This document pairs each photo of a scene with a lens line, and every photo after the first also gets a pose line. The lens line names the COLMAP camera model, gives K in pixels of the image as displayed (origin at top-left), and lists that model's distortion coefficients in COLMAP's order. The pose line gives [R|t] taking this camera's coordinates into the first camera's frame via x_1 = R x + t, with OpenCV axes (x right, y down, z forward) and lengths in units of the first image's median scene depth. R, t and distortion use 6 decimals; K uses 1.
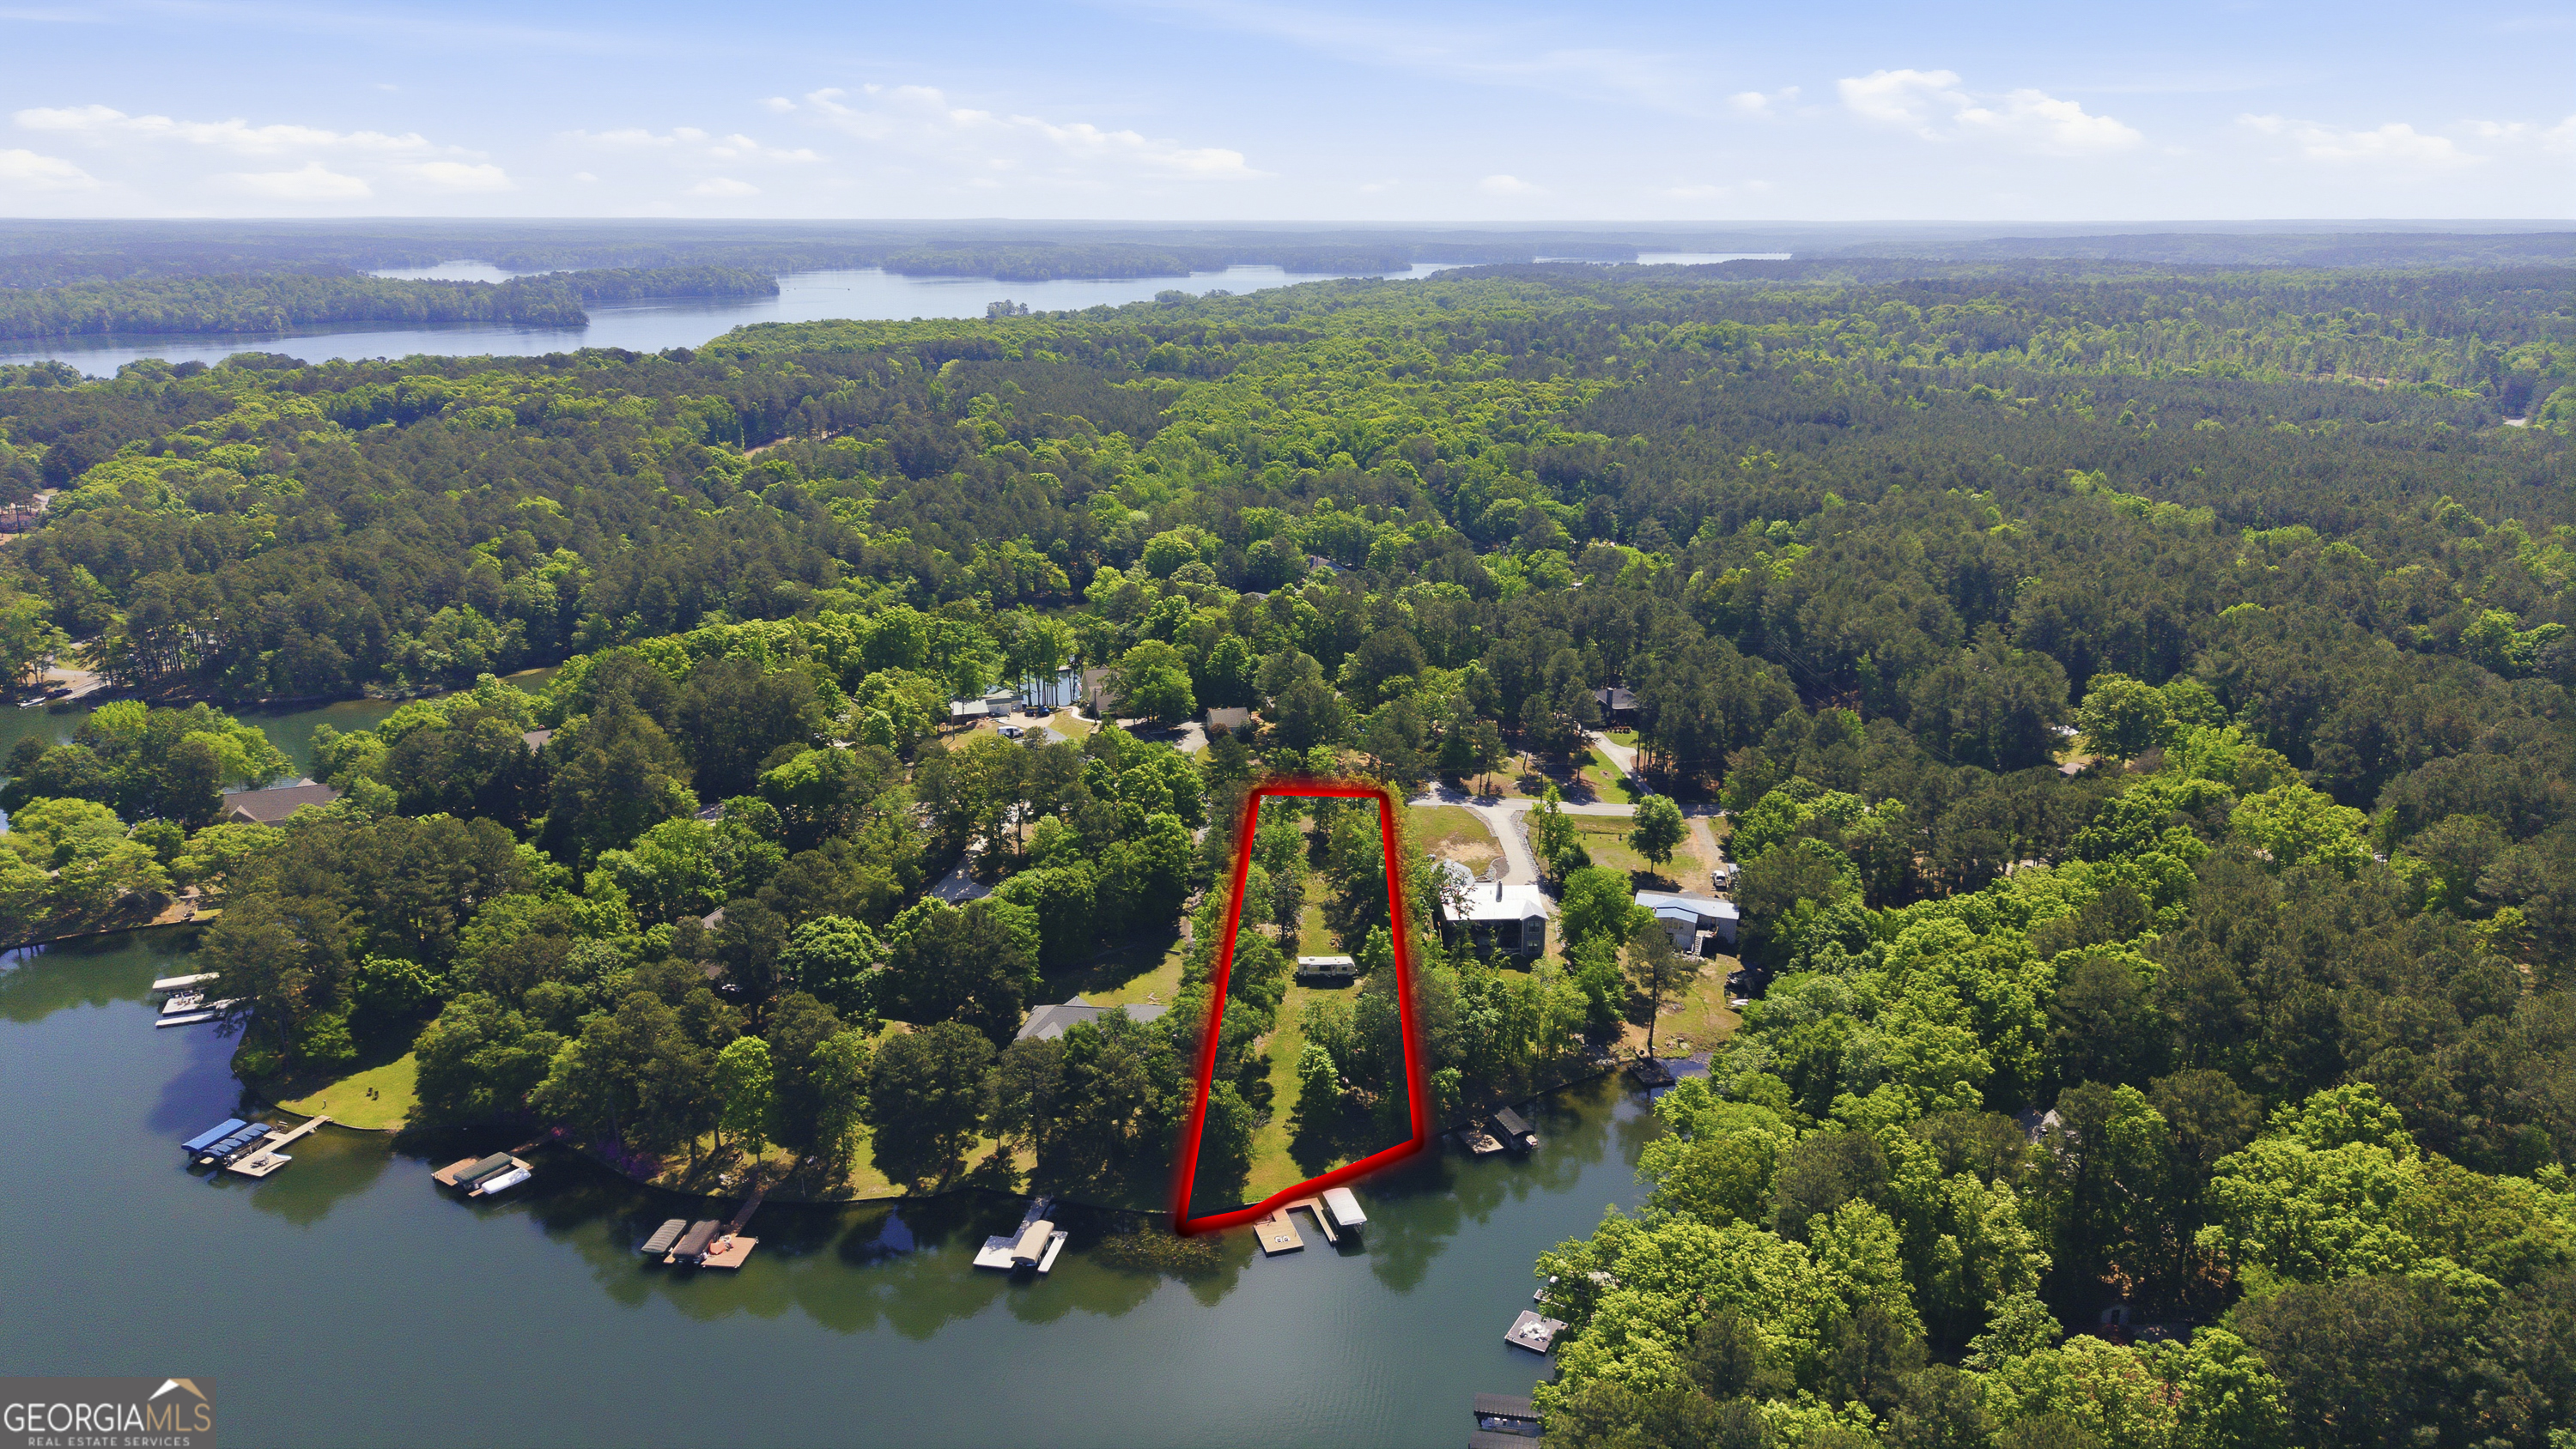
lens RADIAL K [[1758.0, 0, 1303.5], [0, 1758.0, 728.8], [0, 0, 1]] dist [0.005155, 0.001529]
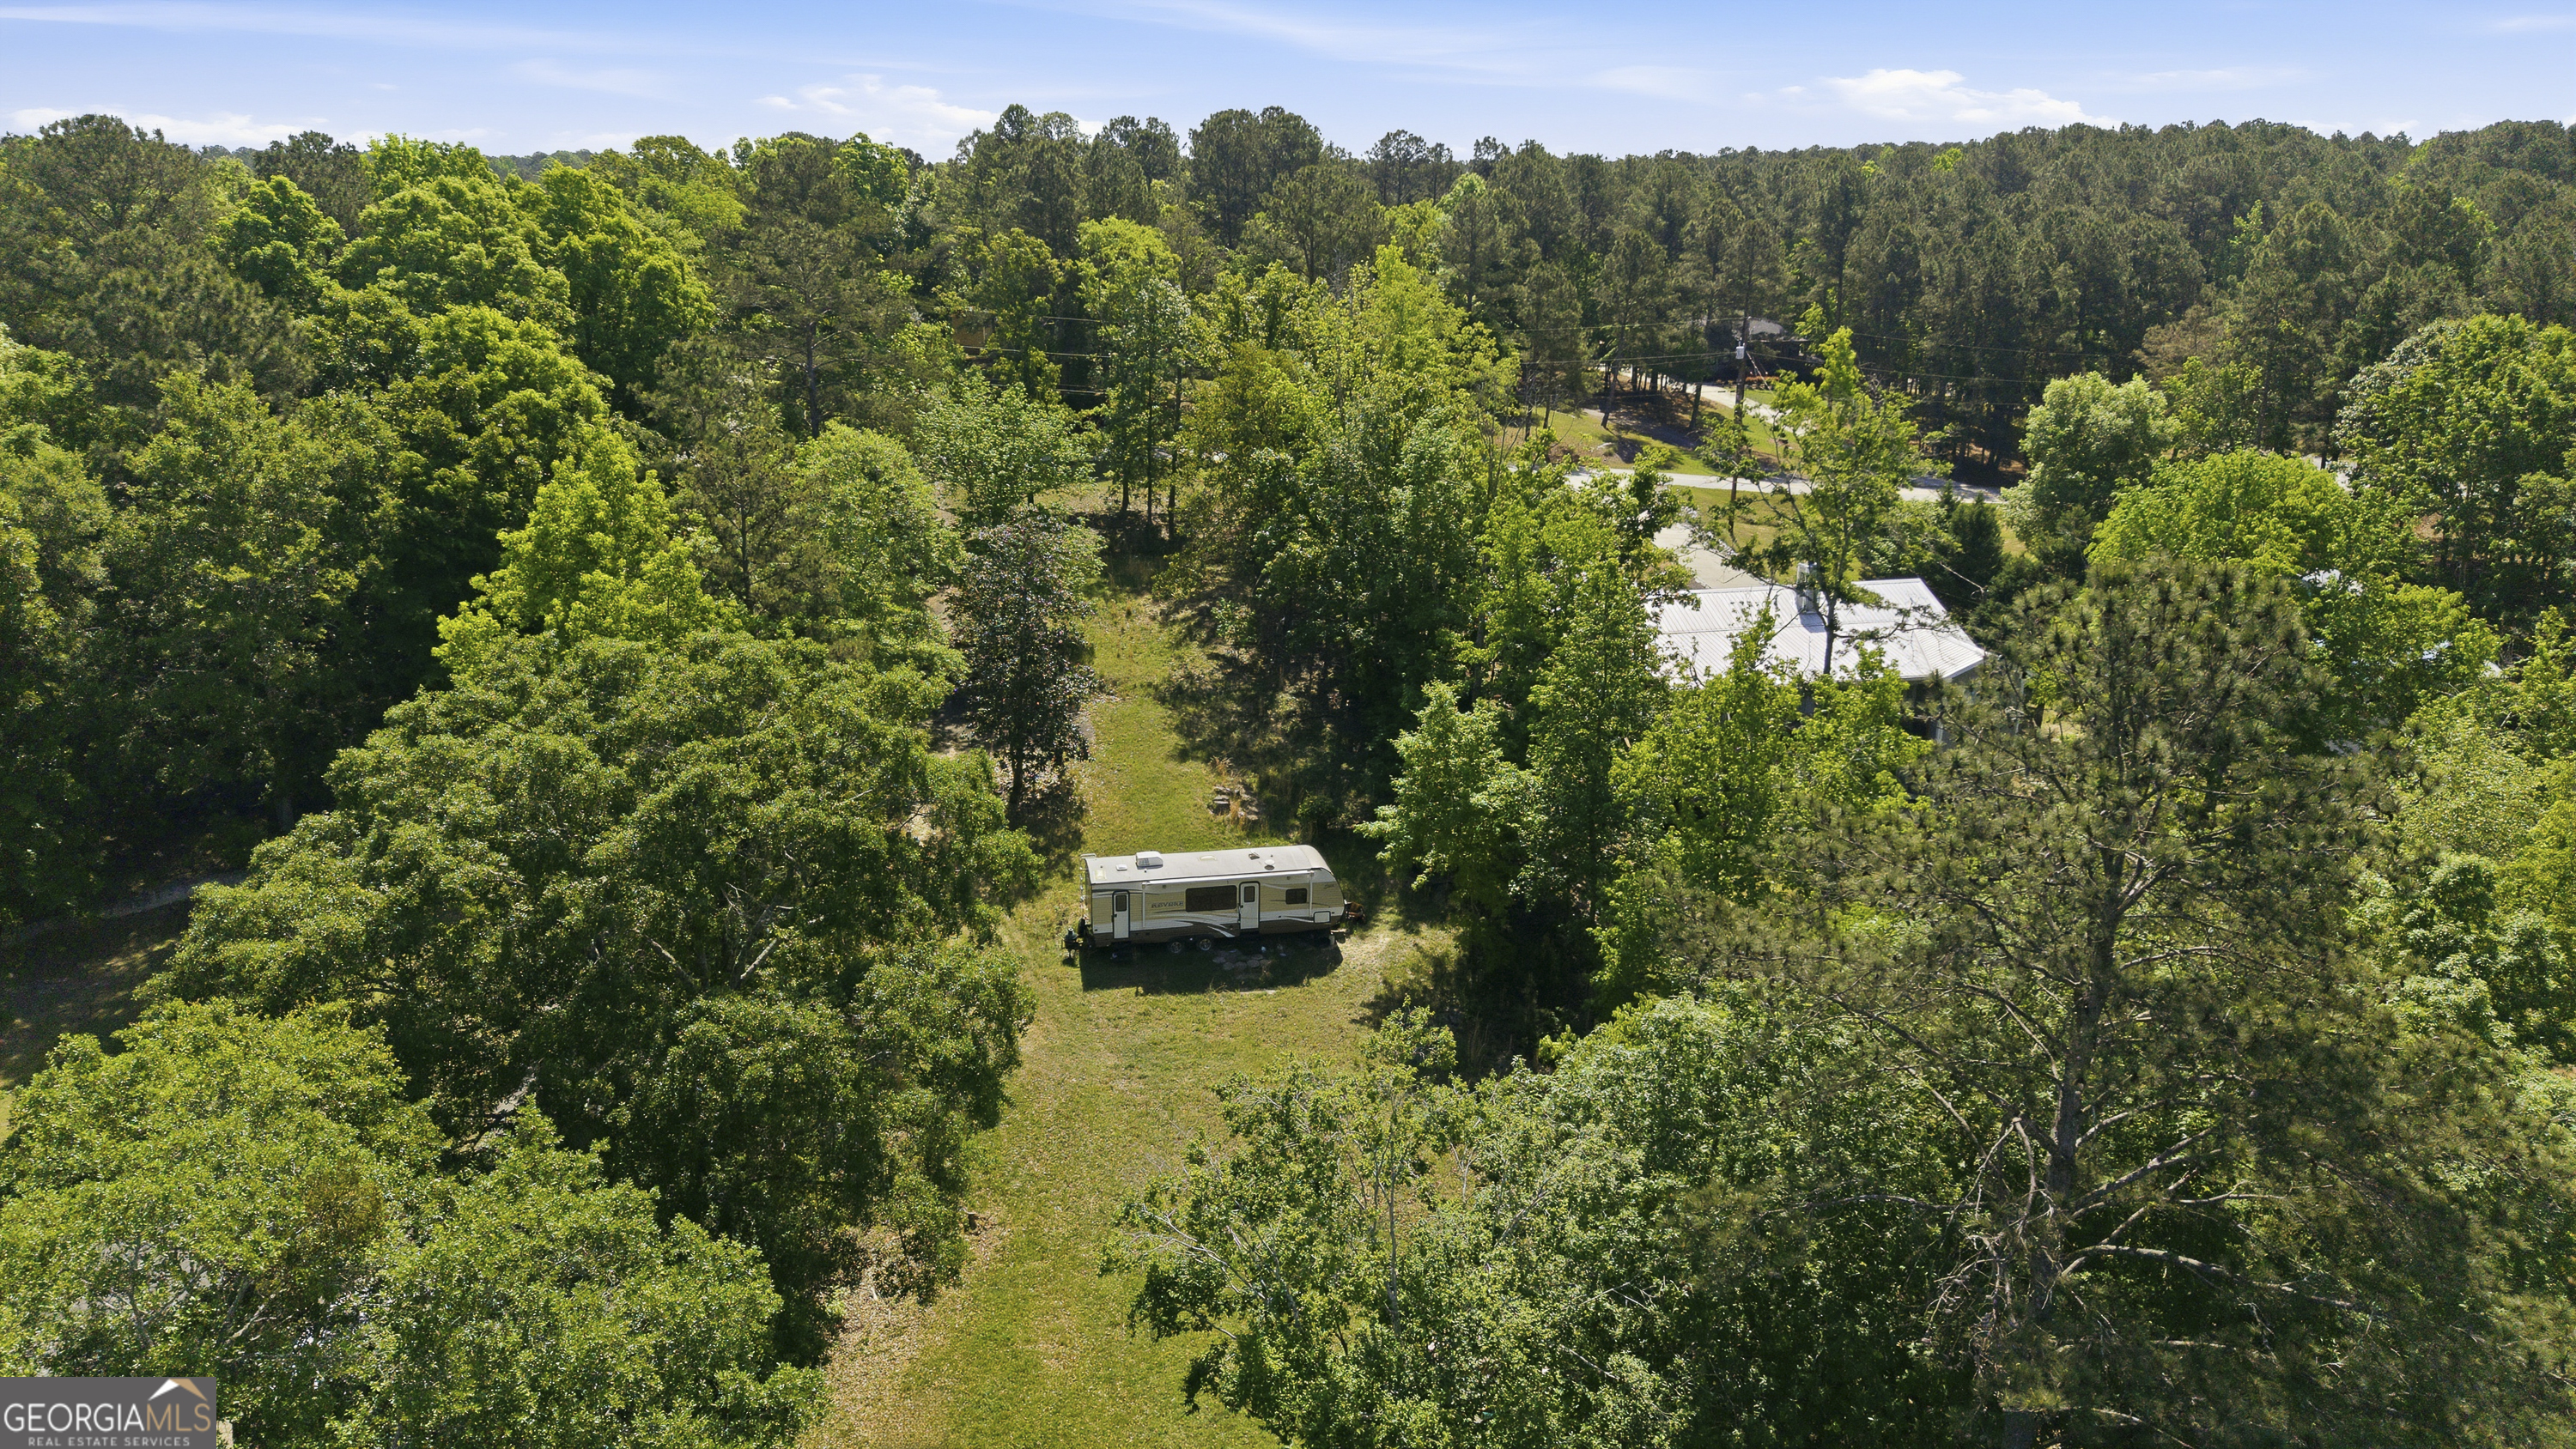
lens RADIAL K [[1758.0, 0, 1303.5], [0, 1758.0, 728.8], [0, 0, 1]] dist [0.005155, 0.001529]
pose [[0.989718, -0.048085, 0.134709, -0.004991], [0.047479, 0.998842, 0.007708, 0.111824], [-0.134924, -0.001233, 0.990855, 0.765668]]
